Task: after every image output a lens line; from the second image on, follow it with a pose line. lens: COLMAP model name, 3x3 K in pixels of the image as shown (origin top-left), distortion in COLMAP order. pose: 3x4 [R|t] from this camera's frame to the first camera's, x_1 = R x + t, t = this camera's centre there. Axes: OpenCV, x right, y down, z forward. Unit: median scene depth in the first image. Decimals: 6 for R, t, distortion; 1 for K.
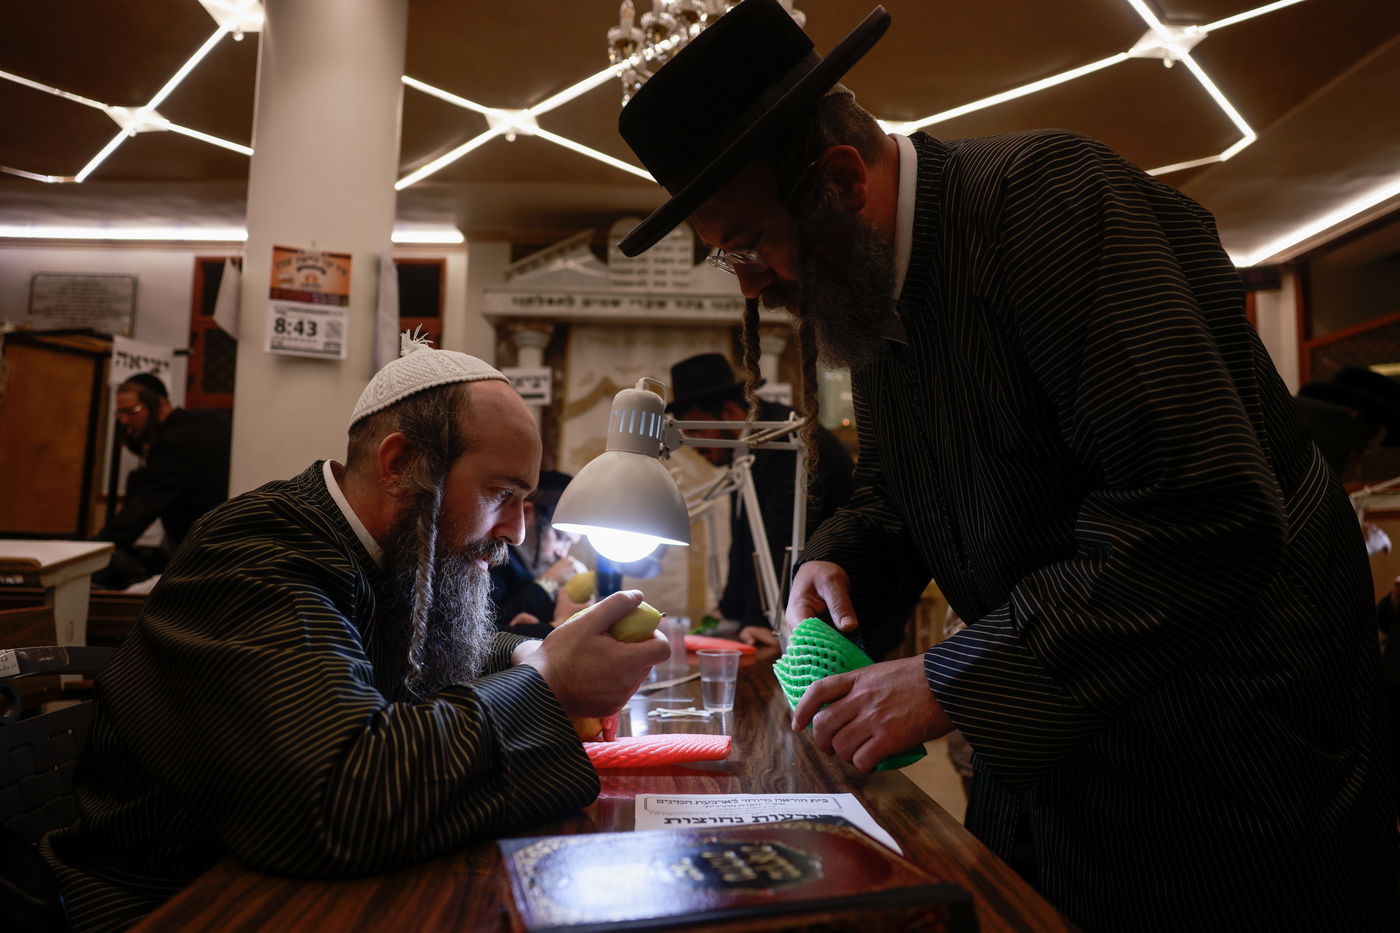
lens RADIAL K [[976.9, 0, 700.0], [0, 976.9, 466.5], [0, 0, 1]] dist [0.001207, 0.059396]
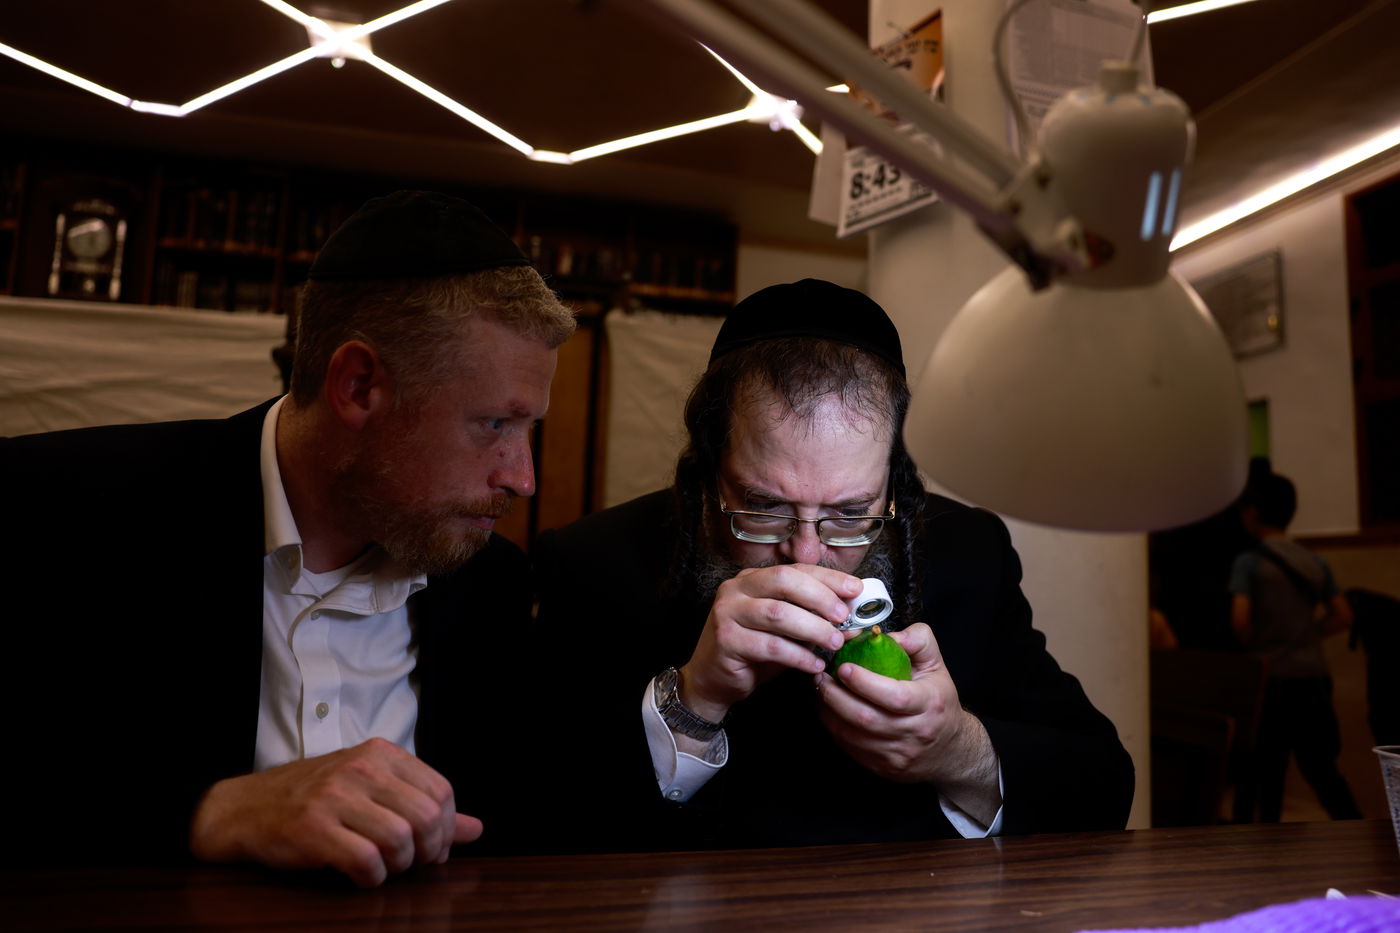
lens RADIAL K [[1000.5, 0, 700.0], [0, 1000.5, 466.5], [0, 0, 1]] dist [-0.007258, -0.002852]
pose [[0.238164, -0.137324, -0.961468, 0.101134], [0.062184, 0.990078, -0.126007, 0.090798], [0.969232, -0.029778, 0.244341, 0.736805]]
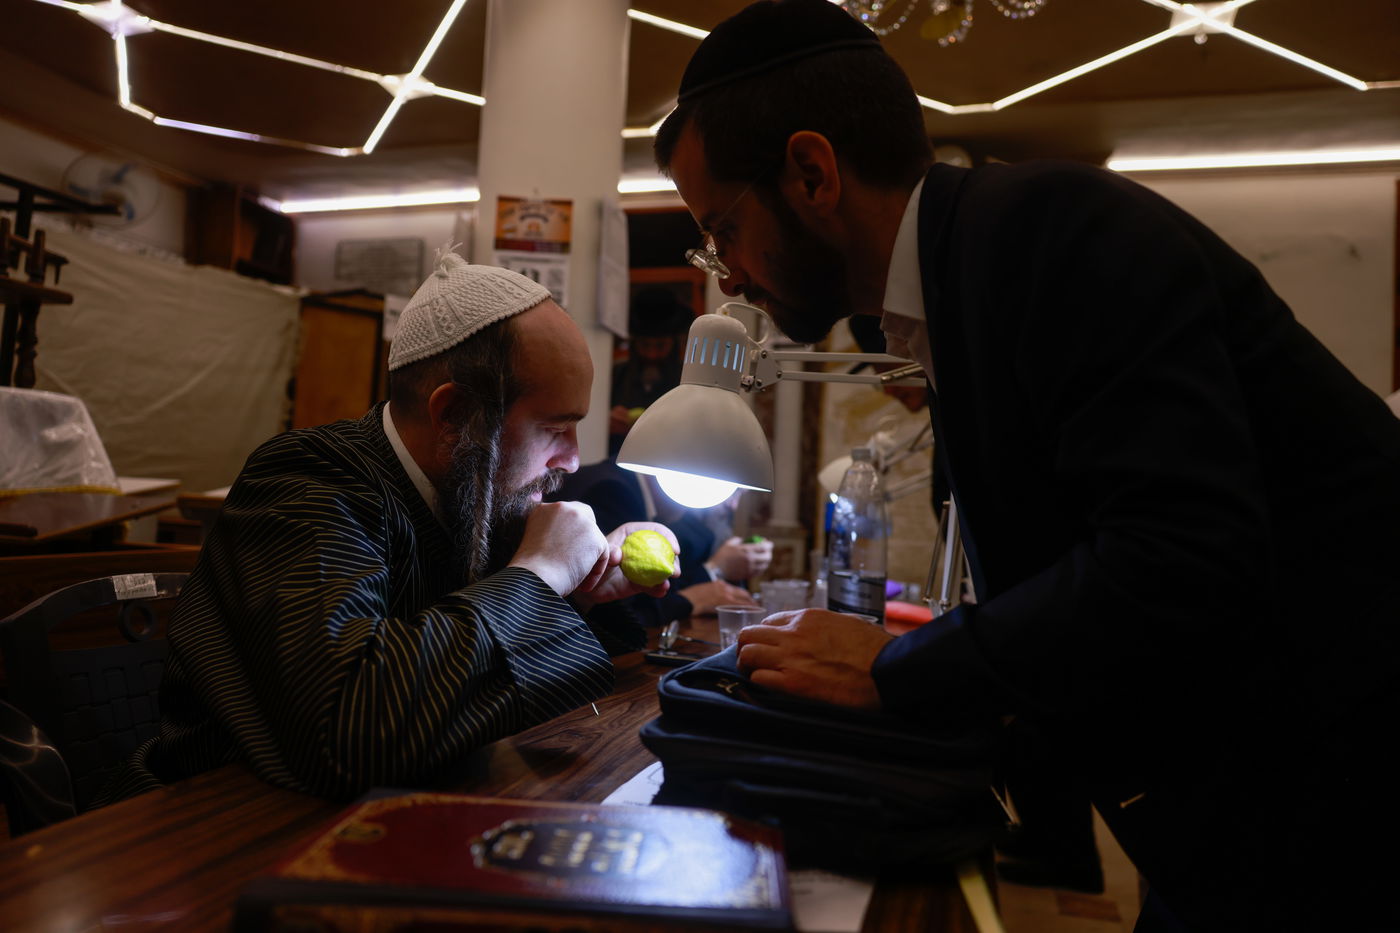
lens RADIAL K [[1040.6, 0, 700.0], [0, 1040.6, 466.5], [0, 0, 1]] dist [0.002290, 0.002527]
pose [[0.957133, 0.011617, -0.289415, 0.071157], [0.000383, 0.999144, 0.041371, 0.006758], [0.289648, -0.039709, 0.956309, 0.031256]]
